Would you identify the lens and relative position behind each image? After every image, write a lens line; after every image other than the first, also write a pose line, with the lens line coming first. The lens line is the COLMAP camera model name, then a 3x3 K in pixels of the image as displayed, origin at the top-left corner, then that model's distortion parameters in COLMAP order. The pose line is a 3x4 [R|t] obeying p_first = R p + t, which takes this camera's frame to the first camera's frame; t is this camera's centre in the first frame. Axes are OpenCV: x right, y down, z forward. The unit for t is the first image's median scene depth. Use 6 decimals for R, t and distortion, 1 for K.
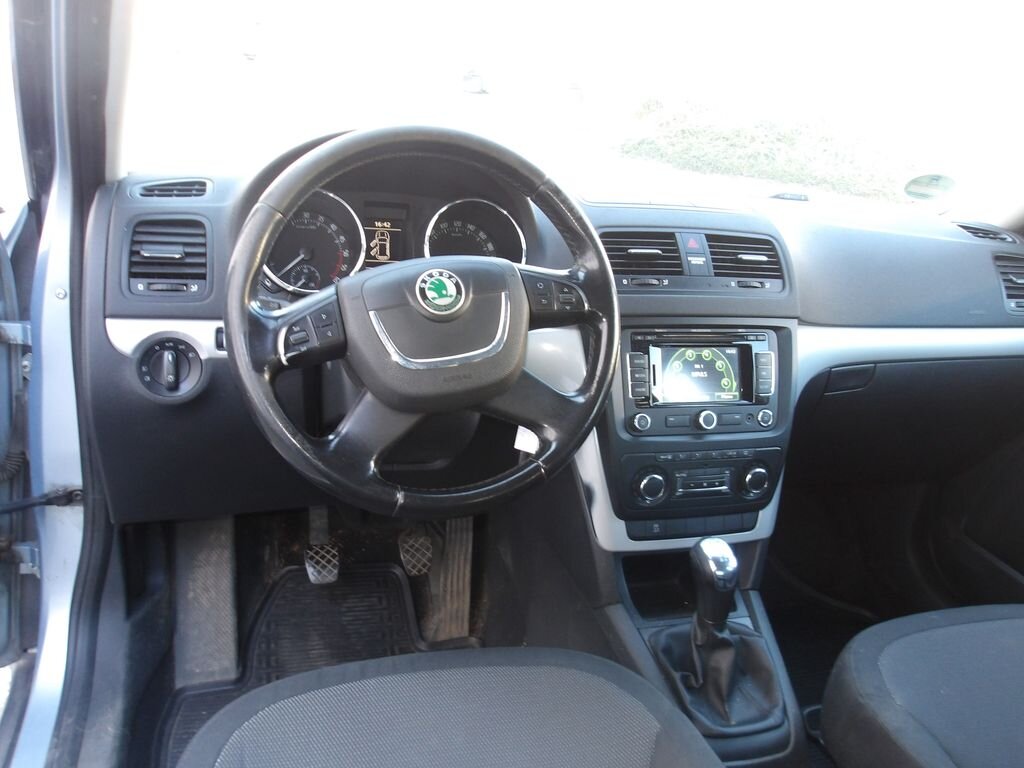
lens RADIAL K [[843.7, 0, 512.0], [0, 843.7, 384.0], [0, 0, 1]] dist [0.002558, -0.003728]
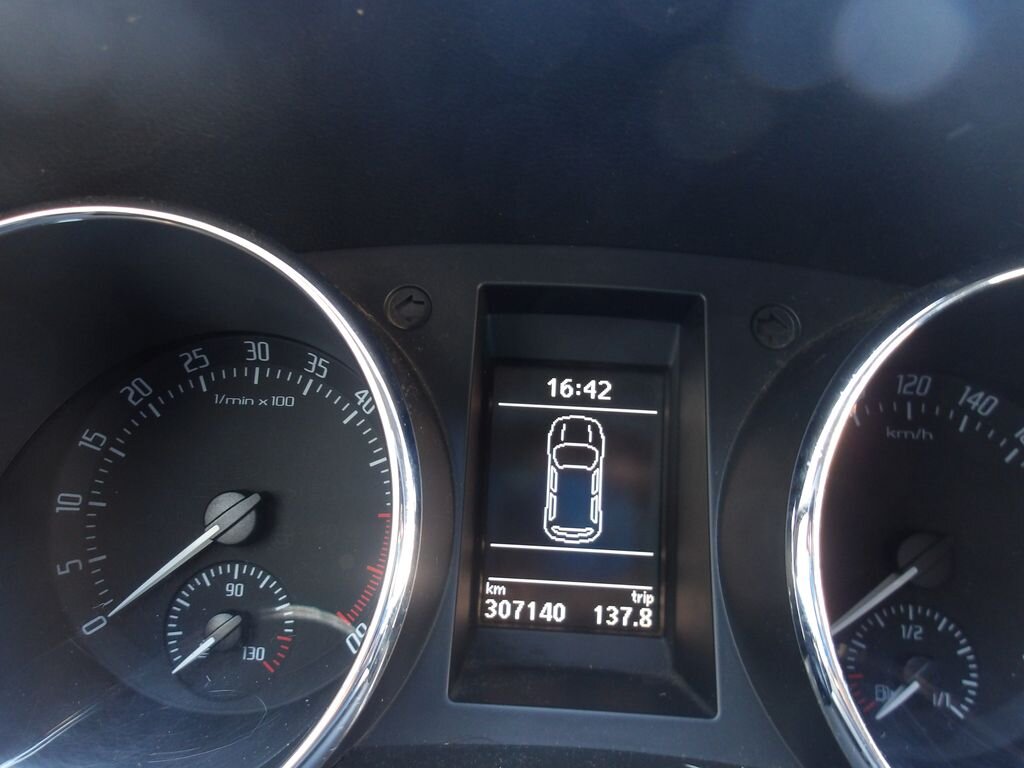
lens RADIAL K [[843.7, 0, 512.0], [0, 843.7, 384.0], [0, 0, 1]] dist [0.002558, -0.003728]
pose [[0.949645, 0.015613, -0.312939, -0.101416], [-0.052578, 0.992536, -0.110036, -0.168375], [0.308885, 0.120948, 0.943378, 0.797851]]
